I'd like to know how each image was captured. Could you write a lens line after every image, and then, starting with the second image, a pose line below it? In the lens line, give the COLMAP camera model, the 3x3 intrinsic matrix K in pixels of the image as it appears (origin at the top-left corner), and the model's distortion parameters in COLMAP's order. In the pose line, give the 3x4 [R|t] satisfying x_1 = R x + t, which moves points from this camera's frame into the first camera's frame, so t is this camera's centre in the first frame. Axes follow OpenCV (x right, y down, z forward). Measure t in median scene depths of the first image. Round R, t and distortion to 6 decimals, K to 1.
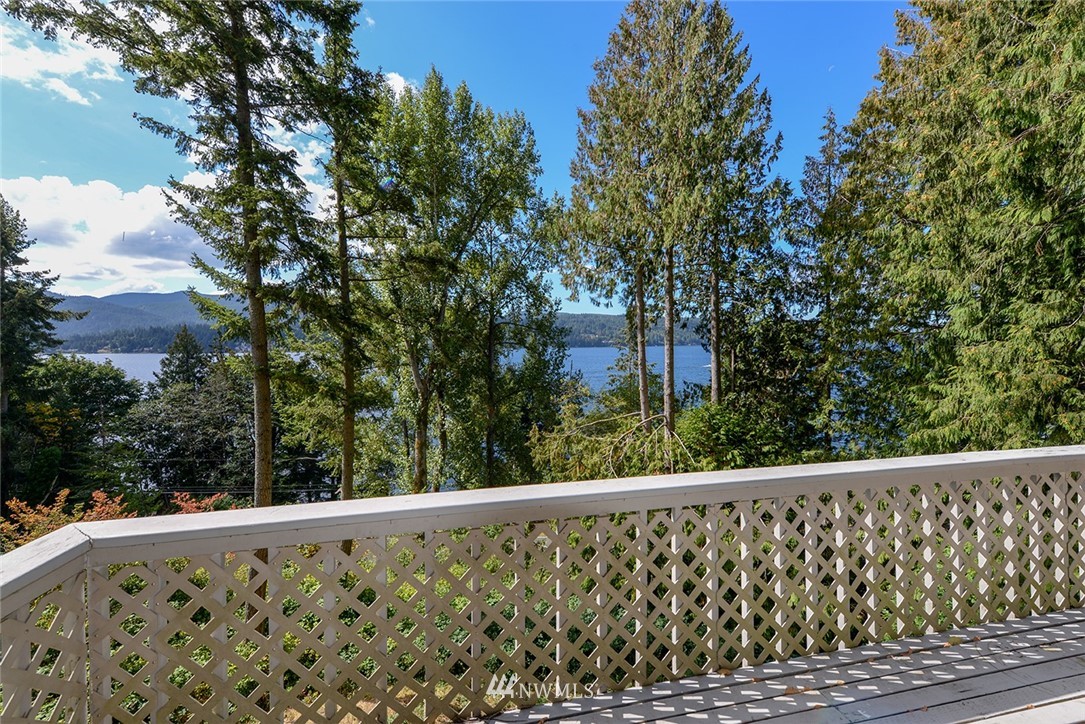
lens RADIAL K [[438.1, 0, 542.5], [0, 438.1, 362.0], [0, 0, 1]] dist [-0.000014, -0.000002]
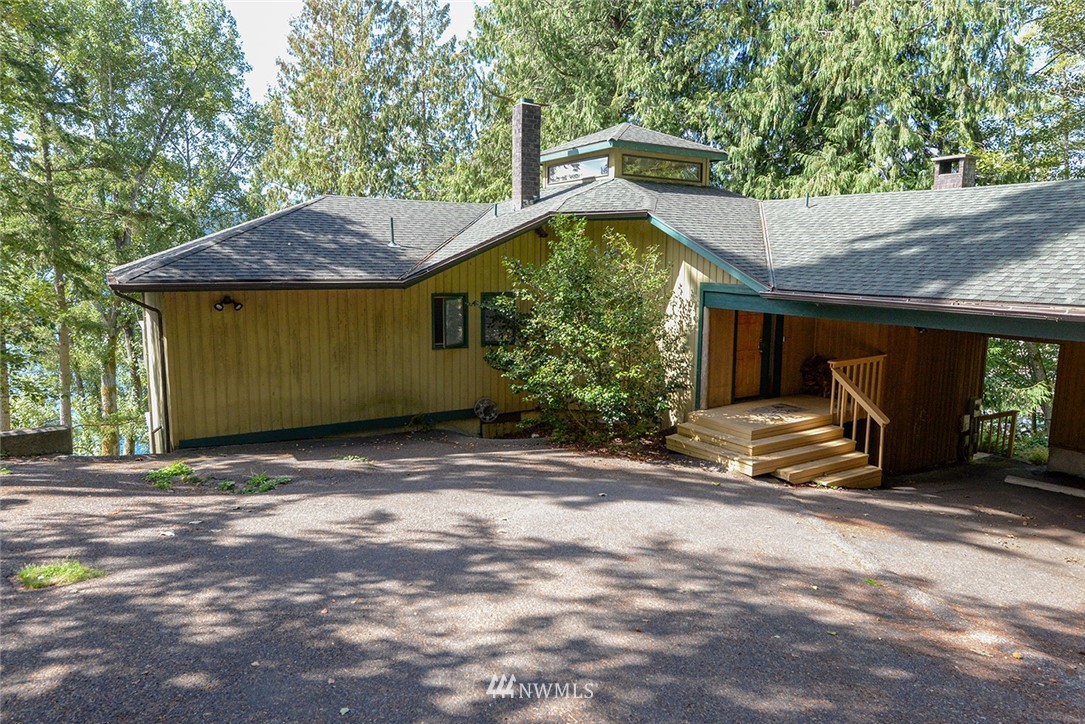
lens RADIAL K [[711.4, 0, 542.5], [0, 711.4, 362.0], [0, 0, 1]] dist [0.041365, 0.000390]
pose [[0.942894, -0.035718, 0.331173, 0.050058], [0.001231, 0.994601, 0.103766, -0.010833], [-0.333091, -0.097433, 0.937847, -0.561543]]
